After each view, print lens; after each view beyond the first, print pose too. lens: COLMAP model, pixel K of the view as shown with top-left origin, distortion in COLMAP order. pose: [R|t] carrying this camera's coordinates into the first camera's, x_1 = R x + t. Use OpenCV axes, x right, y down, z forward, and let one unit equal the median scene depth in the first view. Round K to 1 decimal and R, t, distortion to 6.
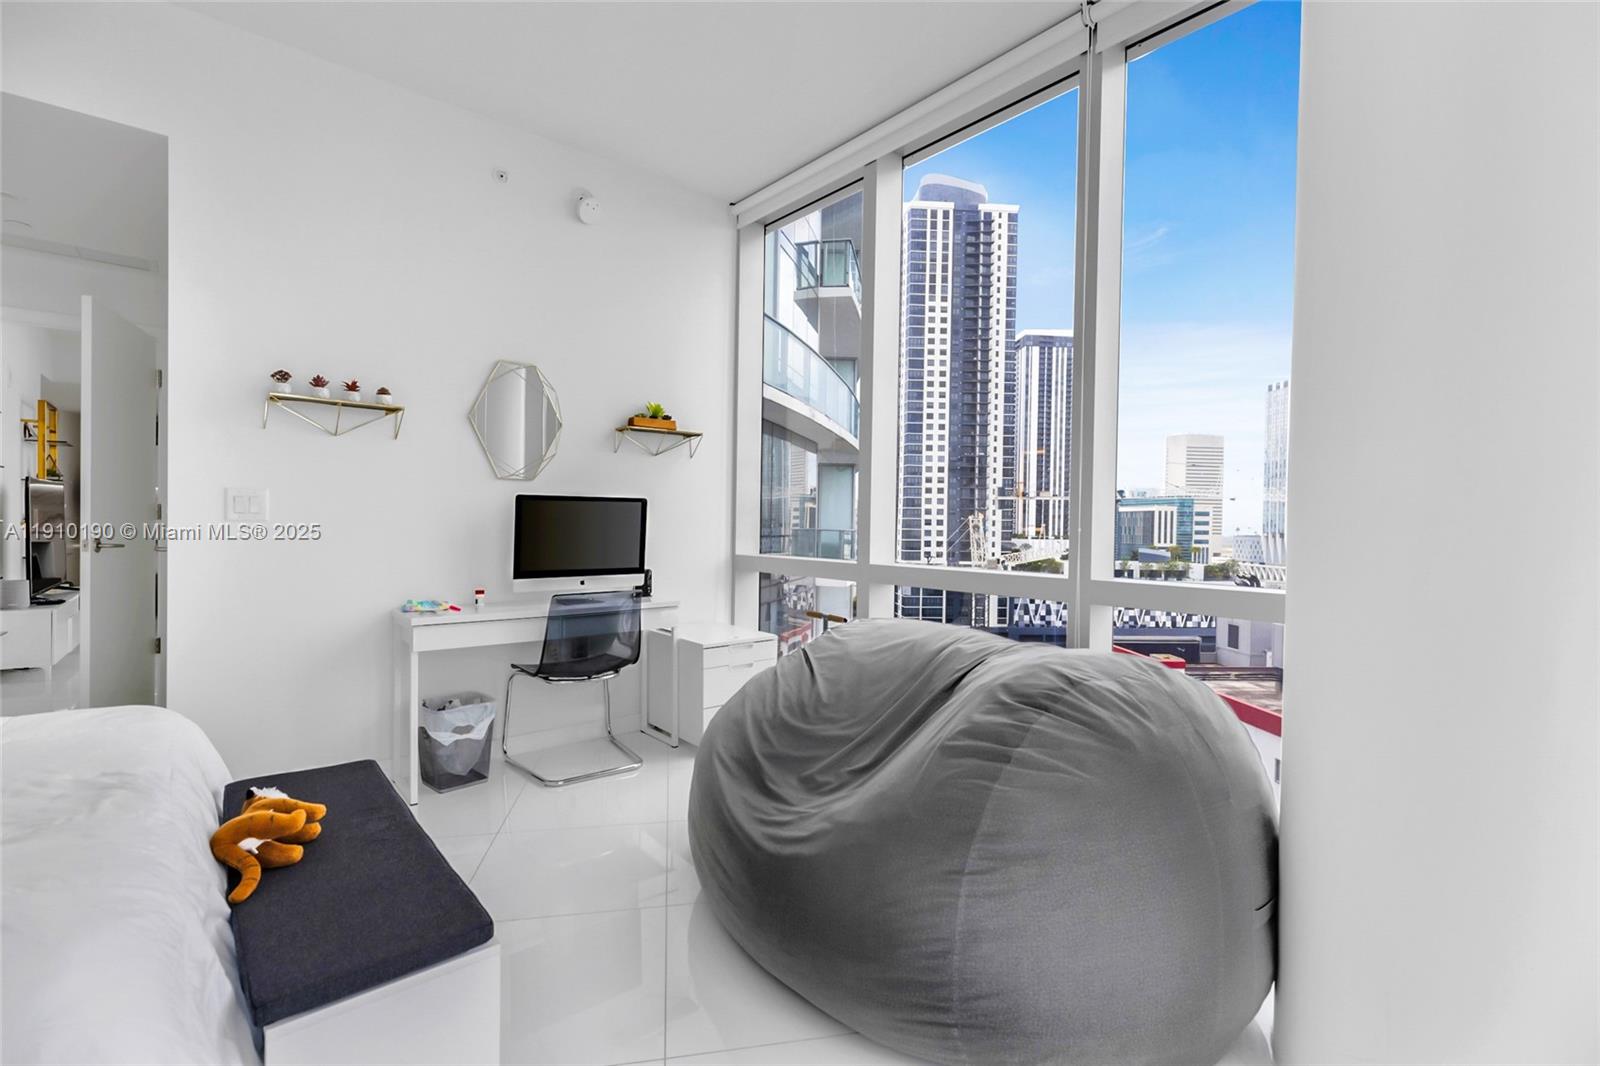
lens RADIAL K [[714.5, 0, 810.0], [0, 714.5, 531.7], [0, 0, 1]] dist [0.002779, 0.000455]
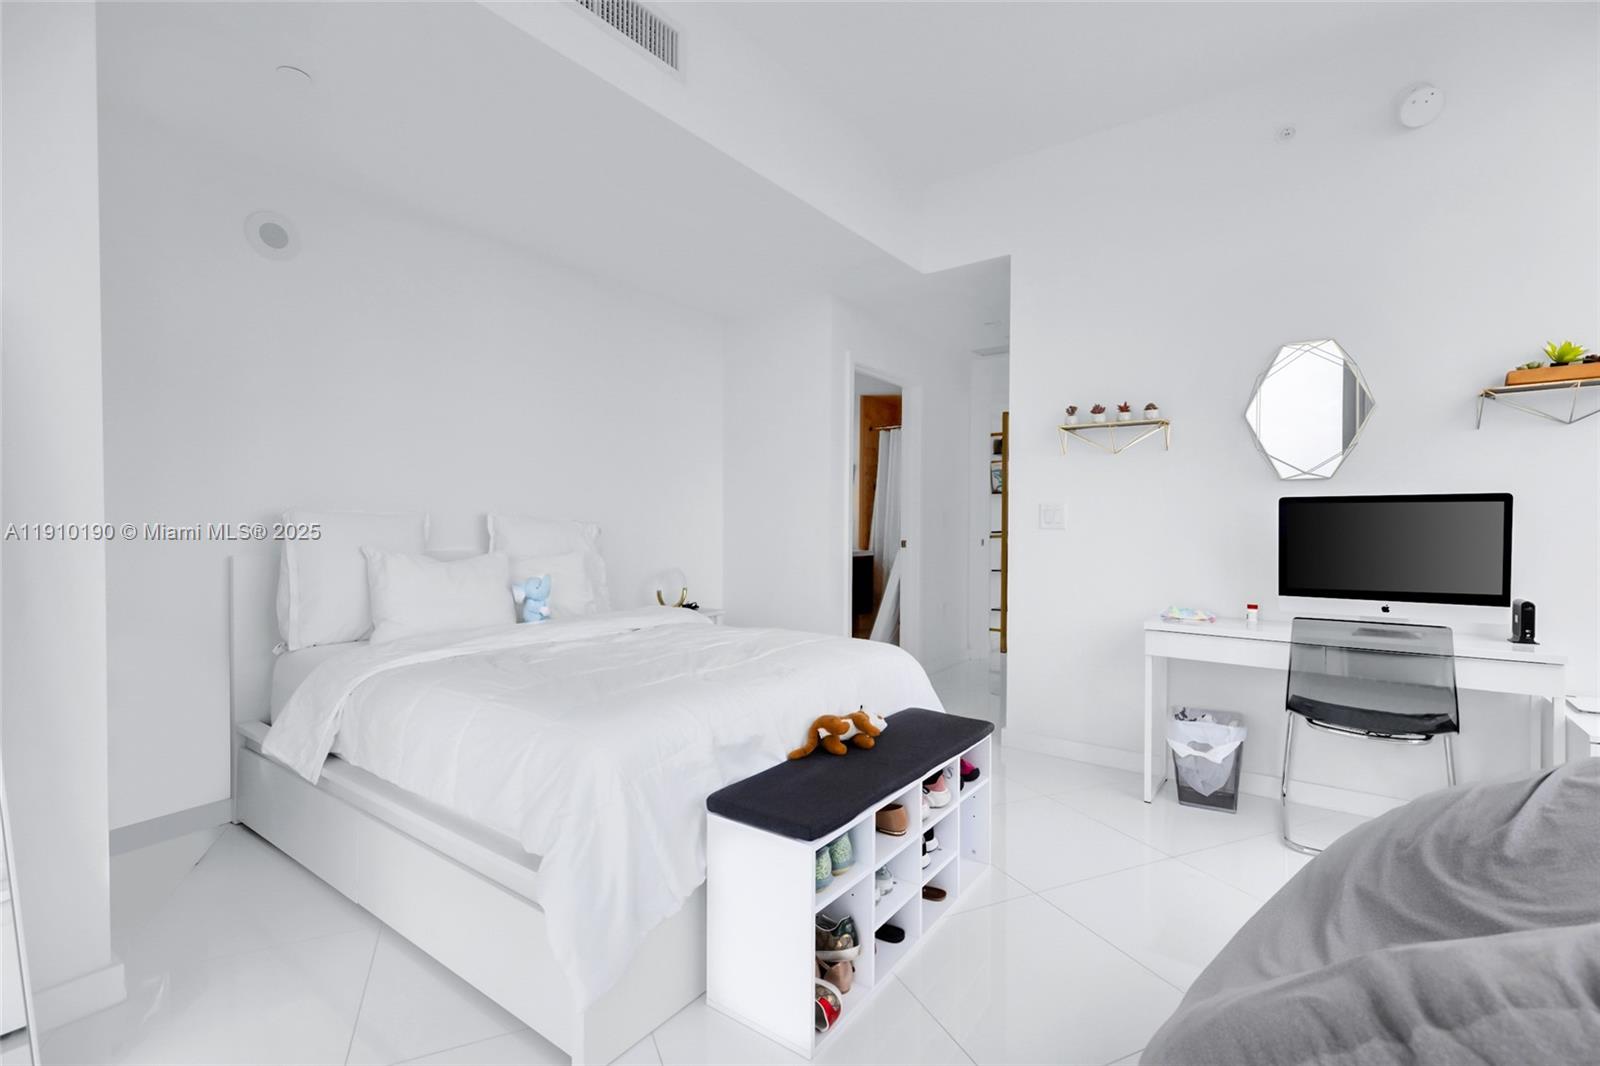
lens RADIAL K [[714.5, 0, 810.0], [0, 714.5, 531.7], [0, 0, 1]] dist [0.002779, 0.000455]
pose [[0.228681, -0.002889, -0.973497, 0.318657], [-0.013557, 0.999889, -0.006152, 0.002538], [0.973407, 0.014605, 0.228616, 0.262783]]
